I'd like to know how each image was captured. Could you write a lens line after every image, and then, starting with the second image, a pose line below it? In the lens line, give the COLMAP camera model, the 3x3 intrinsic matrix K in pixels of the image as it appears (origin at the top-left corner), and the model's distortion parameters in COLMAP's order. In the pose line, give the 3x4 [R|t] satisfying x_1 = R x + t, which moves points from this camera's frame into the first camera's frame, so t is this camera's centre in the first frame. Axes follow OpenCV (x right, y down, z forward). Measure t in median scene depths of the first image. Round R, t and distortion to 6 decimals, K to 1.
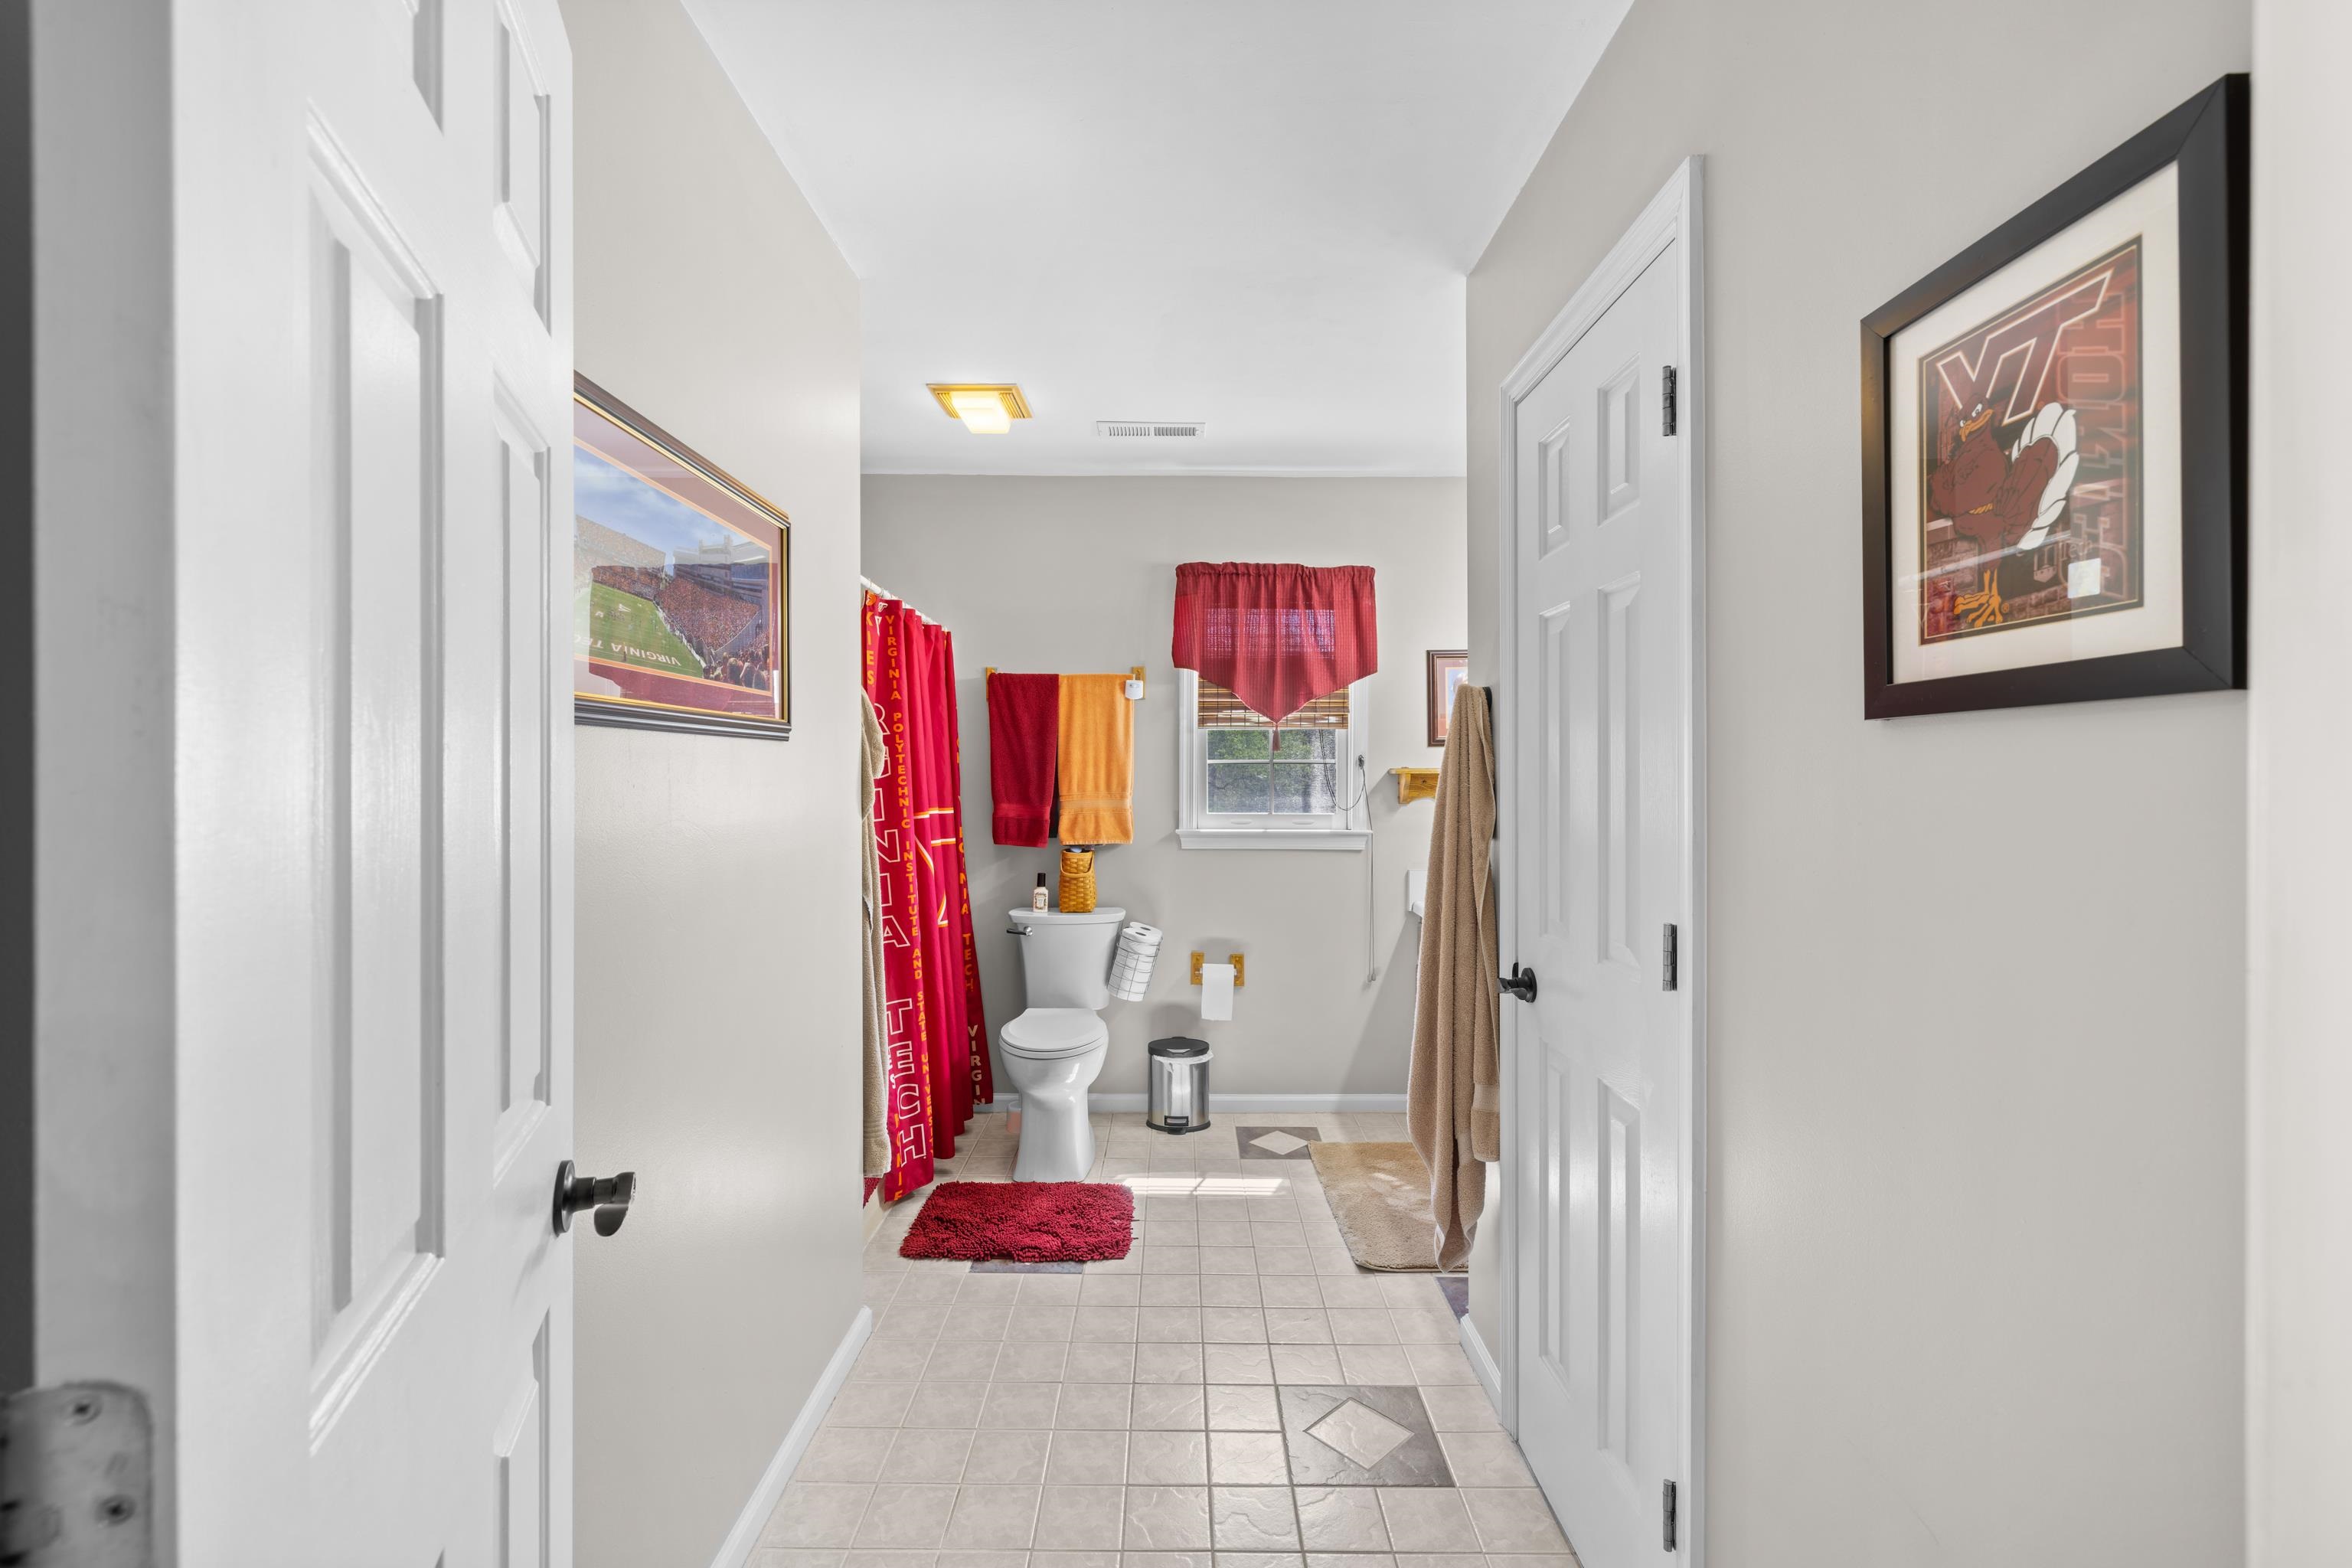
lens RADIAL K [[991.7, 0, 1175.9], [0, 991.7, 787.0], [0, 0, 1]] dist [0.001347, 0.000153]
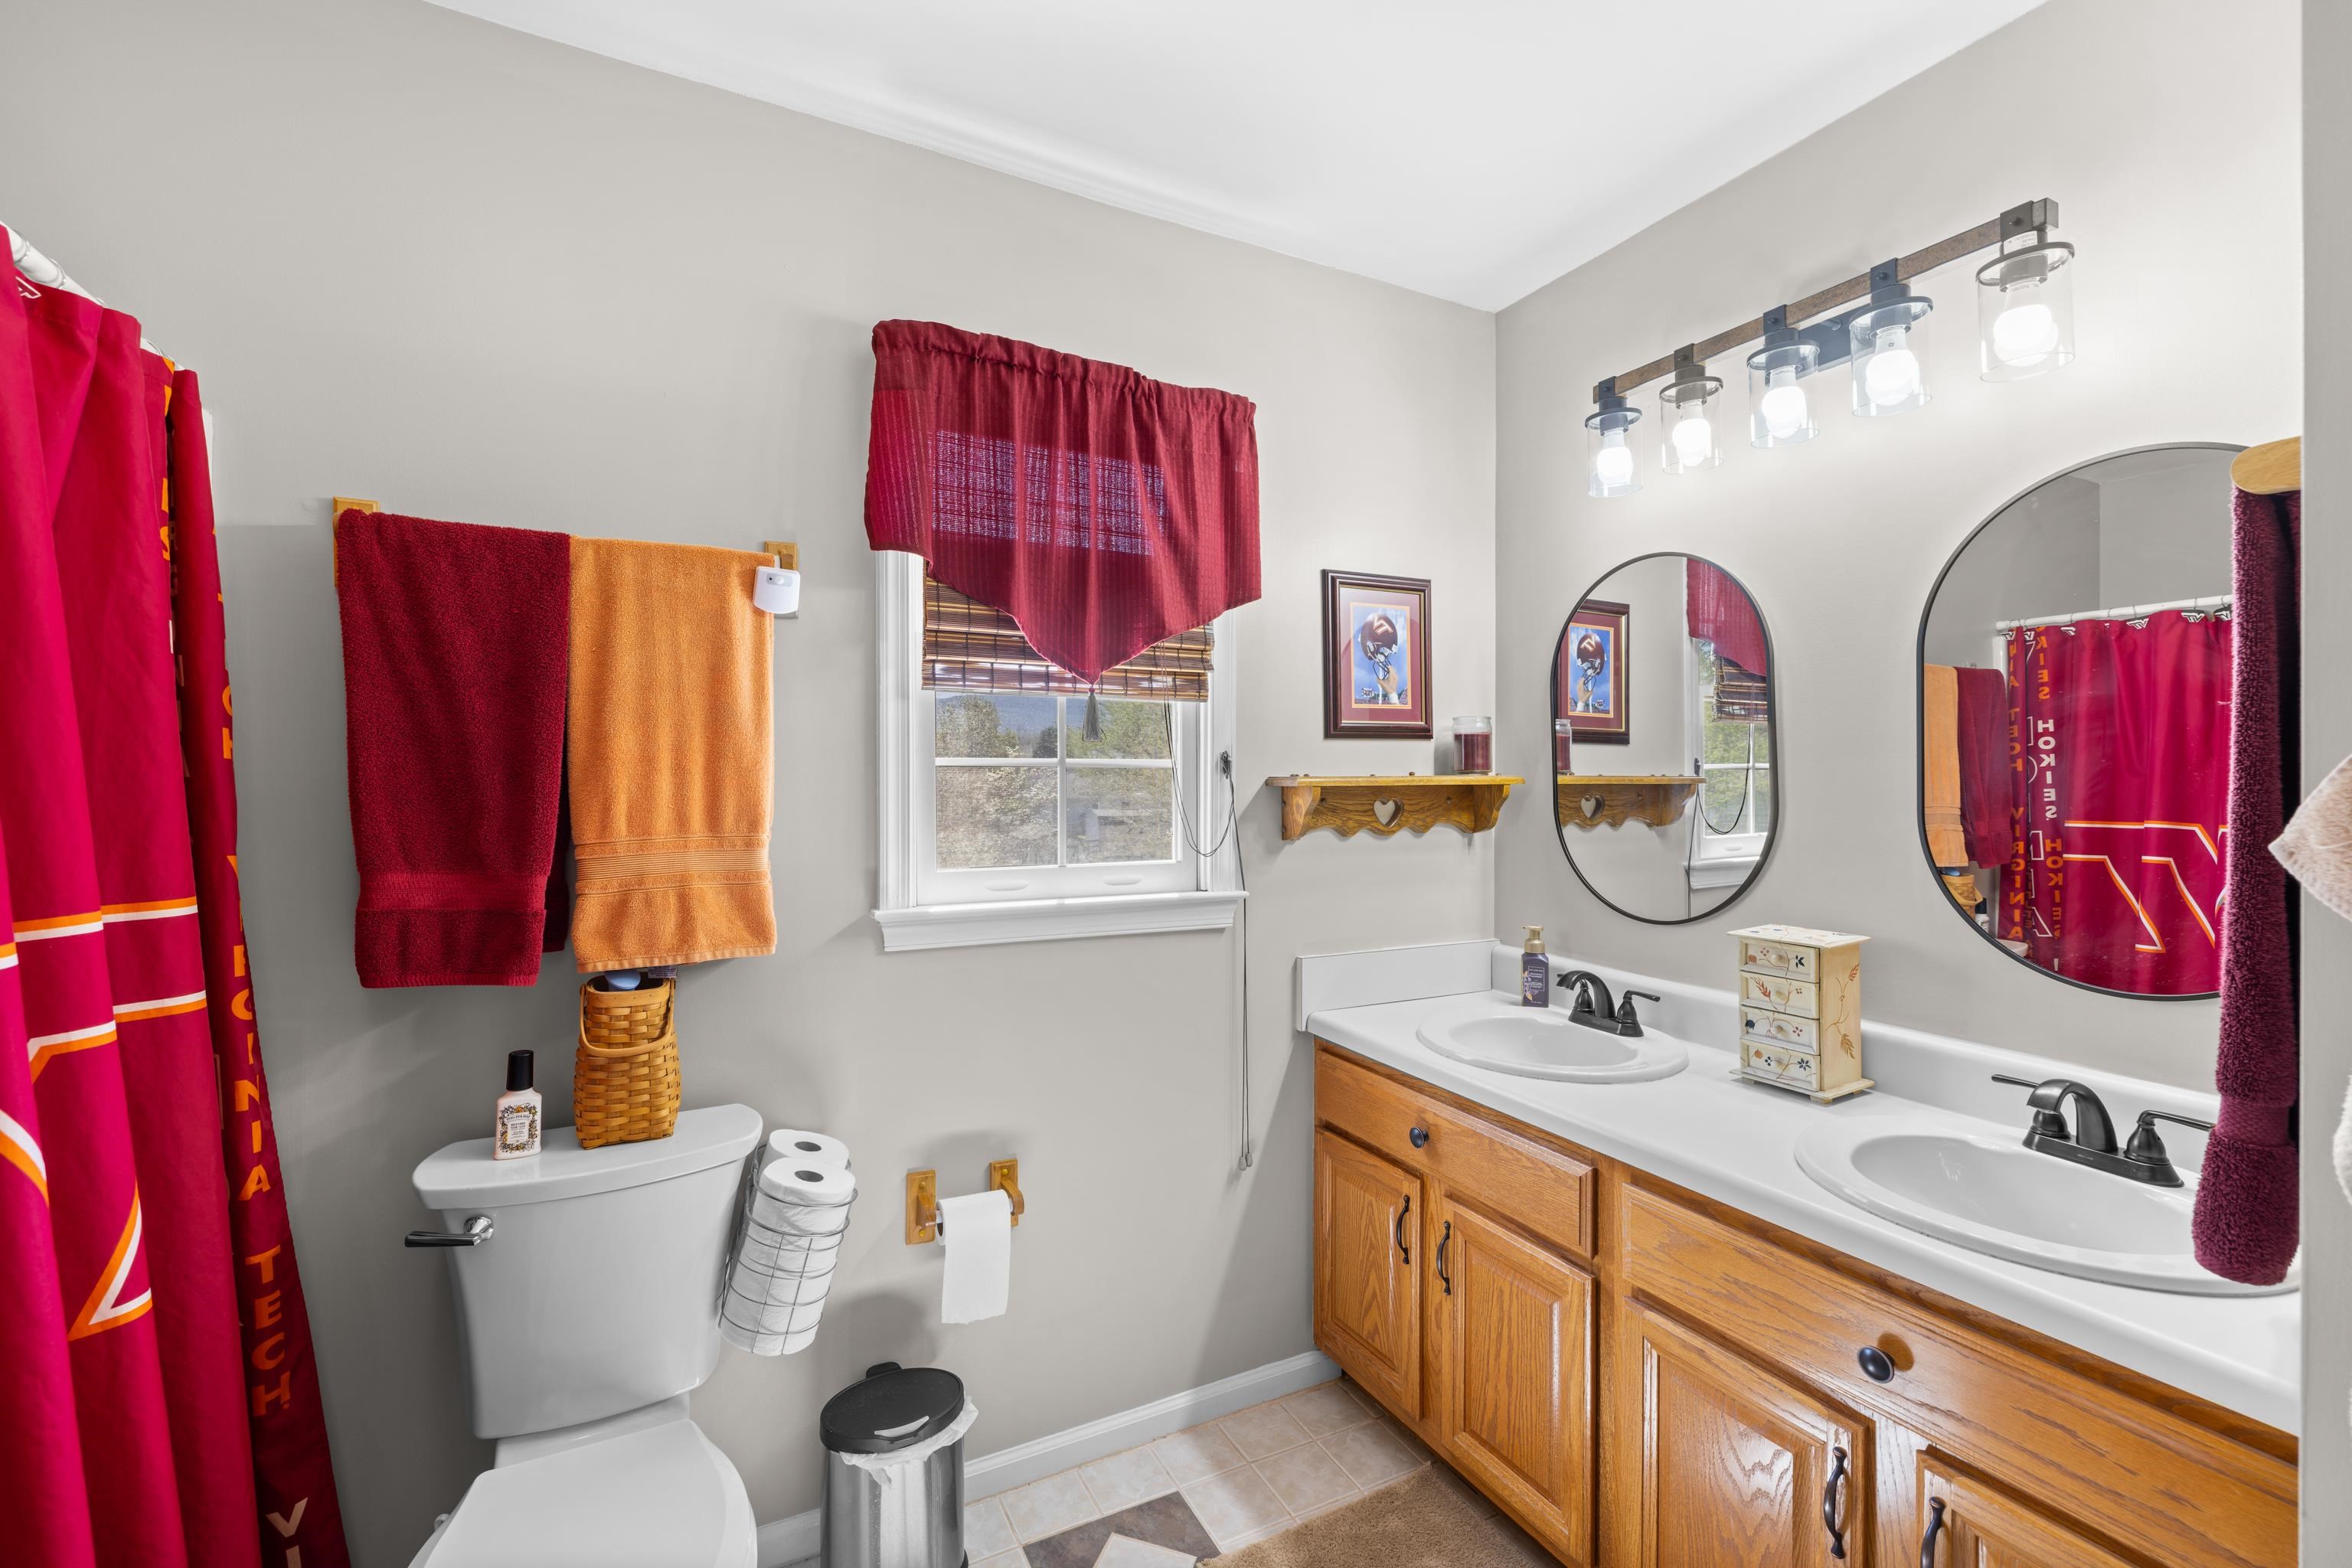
lens RADIAL K [[975.0, 0, 1176.8], [0, 975.0, 793.5], [0, 0, 1]] dist [-0.000820, 0.000359]
pose [[0.893418, -0.005658, 0.449190, -0.077231], [0.003700, 0.999979, 0.005238, -0.012744], [-0.449210, -0.003018, 0.893421, 0.548720]]
